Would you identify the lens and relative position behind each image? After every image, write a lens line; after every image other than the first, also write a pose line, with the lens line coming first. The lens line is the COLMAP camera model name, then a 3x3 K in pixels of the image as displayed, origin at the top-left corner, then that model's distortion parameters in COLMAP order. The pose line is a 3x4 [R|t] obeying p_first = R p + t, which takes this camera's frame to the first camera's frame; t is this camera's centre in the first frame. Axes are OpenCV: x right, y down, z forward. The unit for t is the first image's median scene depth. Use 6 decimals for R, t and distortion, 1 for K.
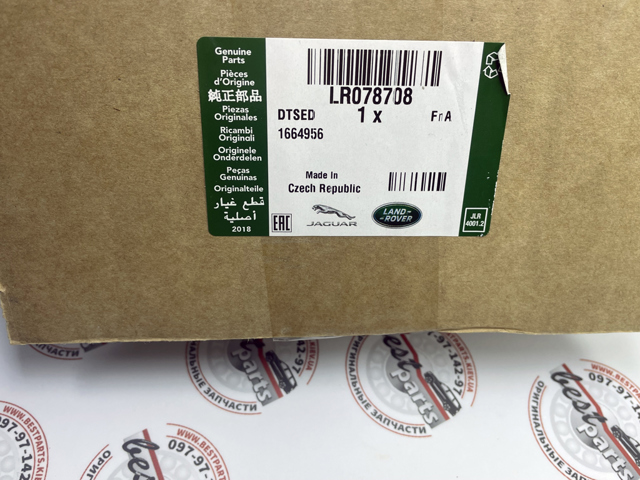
lens RADIAL K [[520.8, 0, 319.0], [0, 520.8, 242.1], [0, 0, 1]] dist [0.006428, 0.000618]
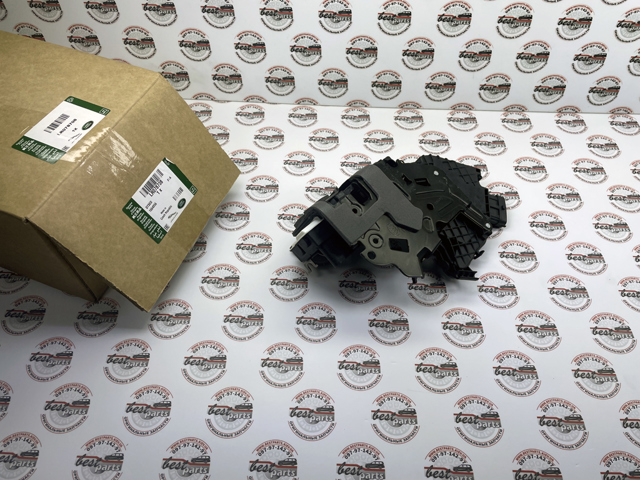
lens RADIAL K [[484.3, 0, 320.9], [0, 484.3, 239.6], [0, 0, 1]] dist [0.003718, 0.000201]
pose [[0.392911, -0.769055, 0.504157, -1.548860], [0.747853, 0.586263, 0.311467, -0.255762], [-0.535104, 0.254656, 0.805490, -2.517509]]
